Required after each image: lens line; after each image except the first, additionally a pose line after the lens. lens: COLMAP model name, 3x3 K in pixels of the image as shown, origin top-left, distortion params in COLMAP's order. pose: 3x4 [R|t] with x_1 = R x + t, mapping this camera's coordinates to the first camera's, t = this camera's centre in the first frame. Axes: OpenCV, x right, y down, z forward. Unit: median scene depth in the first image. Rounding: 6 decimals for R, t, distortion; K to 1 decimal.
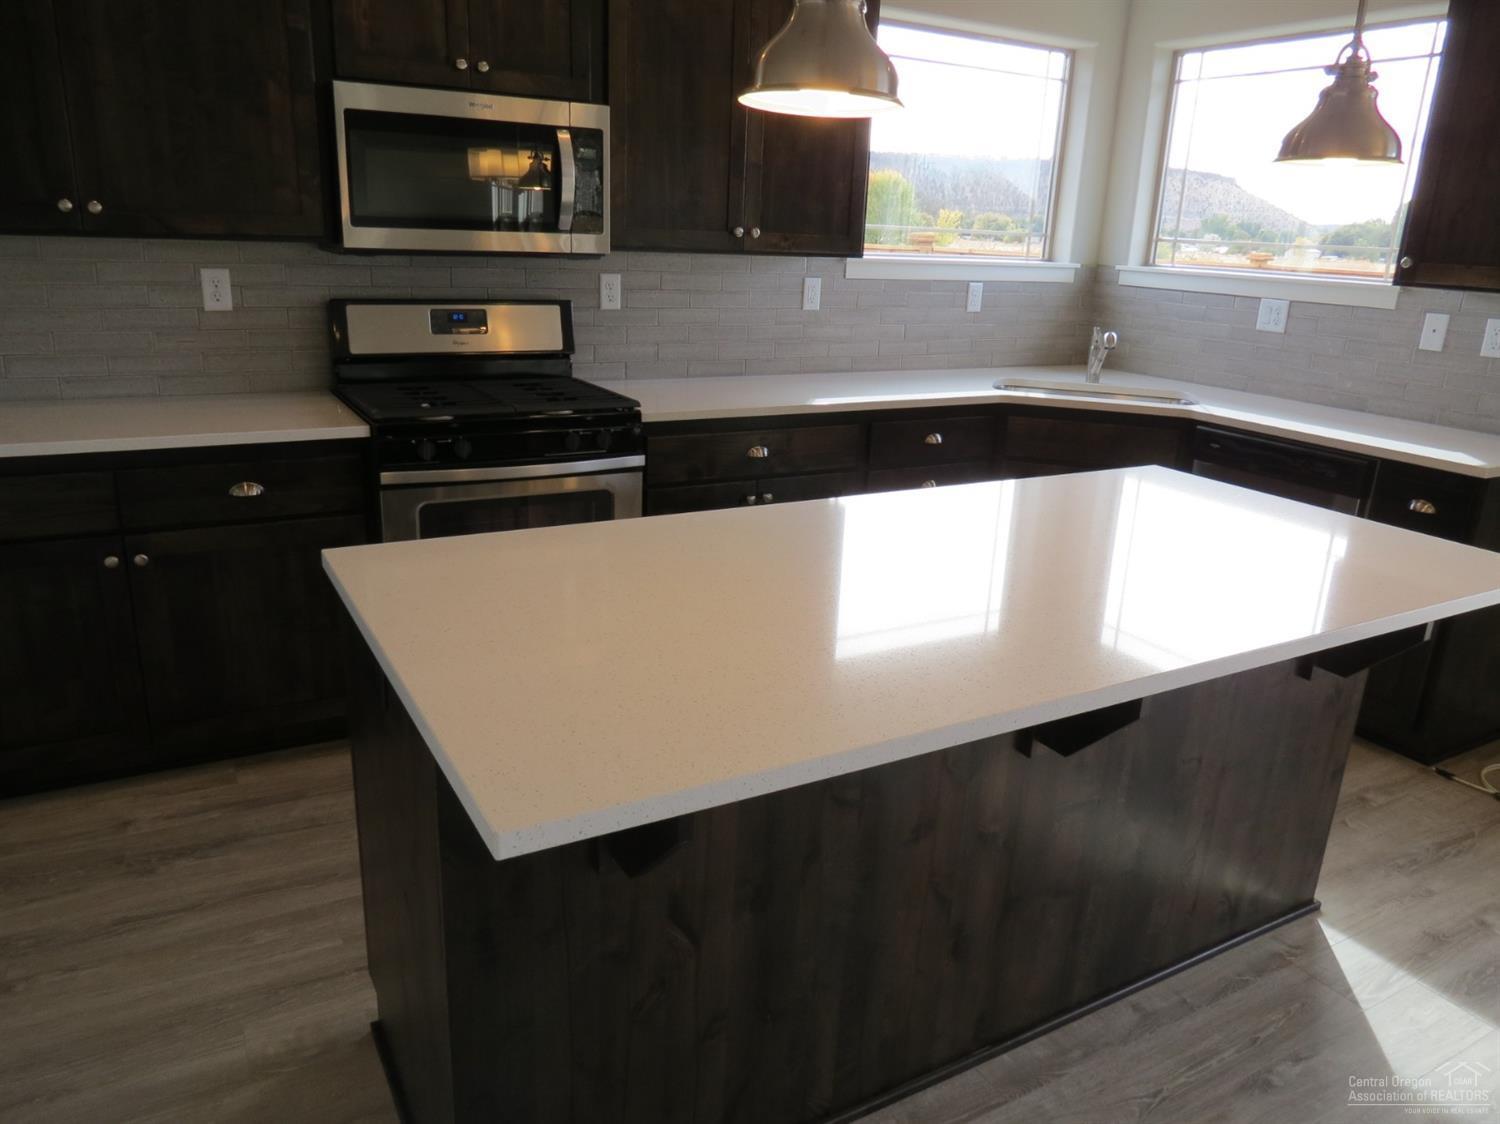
lens RADIAL K [[1061.5, 0, 750.0], [0, 1061.5, 562.0], [0, 0, 1]] dist [-0.033035, 0.007394]
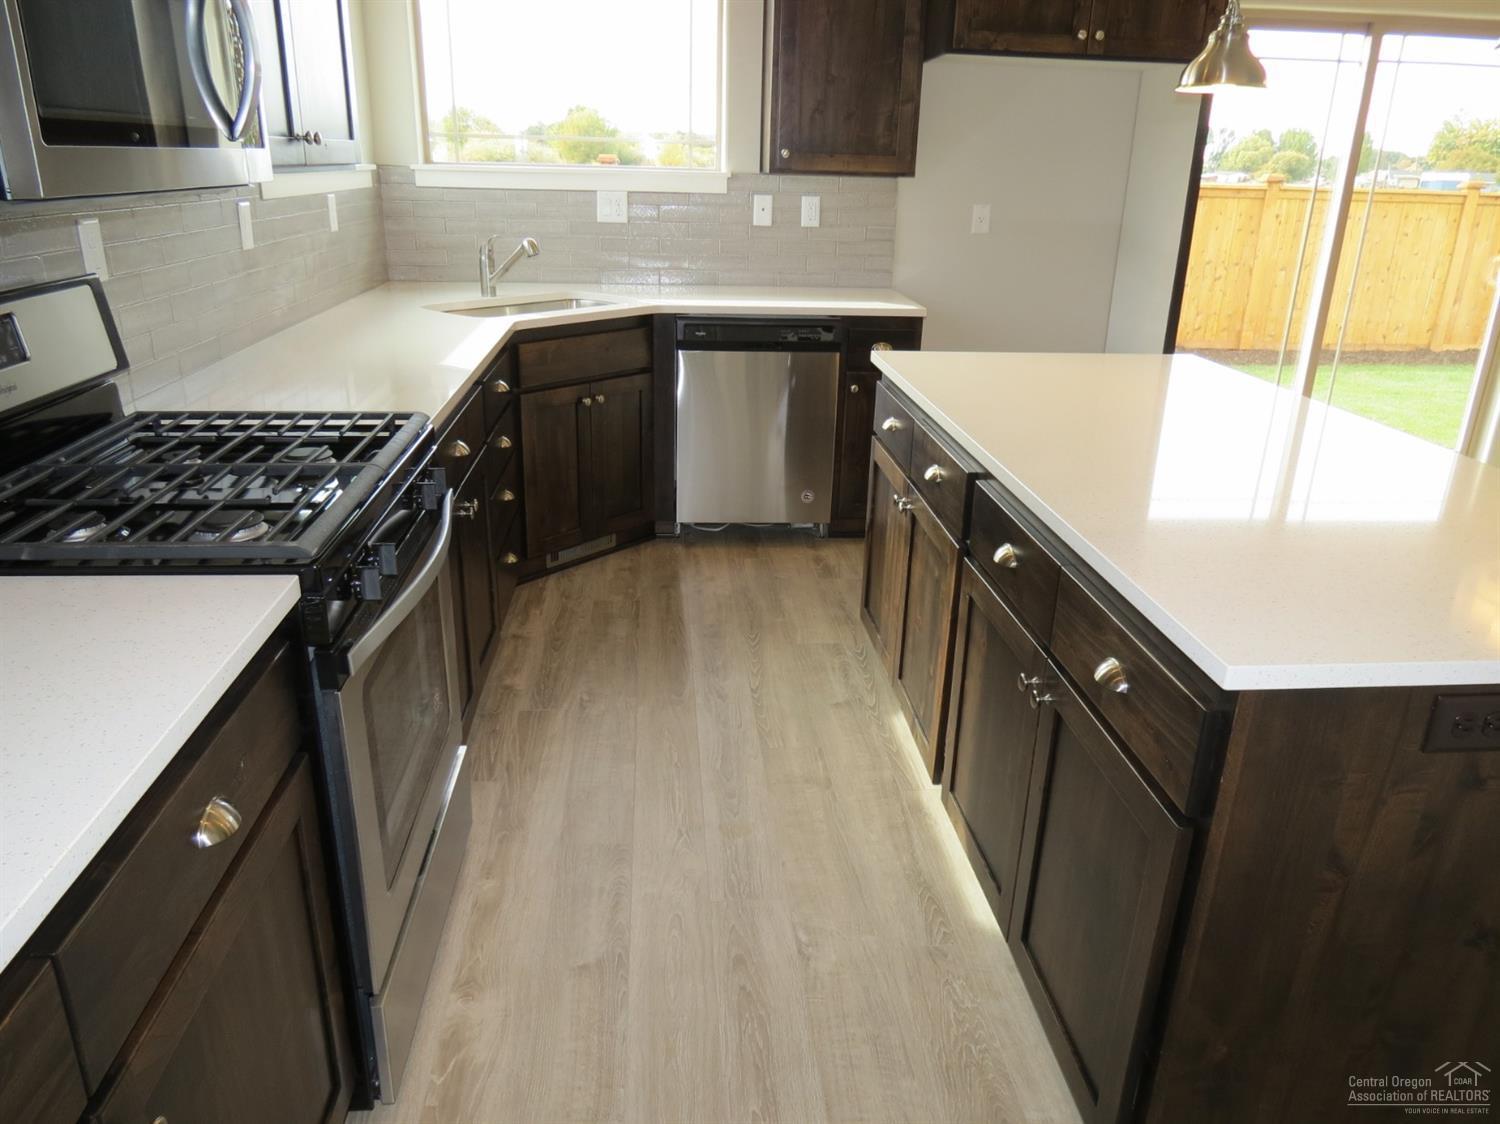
lens RADIAL K [[1061.5, 0, 750.0], [0, 1061.5, 562.0], [0, 0, 1]] dist [-0.033035, 0.007394]
pose [[0.419959, -0.351060, 0.836894, -0.464190], [0.262114, 0.929774, 0.258490, -0.143851], [-0.868867, 0.110807, 0.482485, 0.415834]]
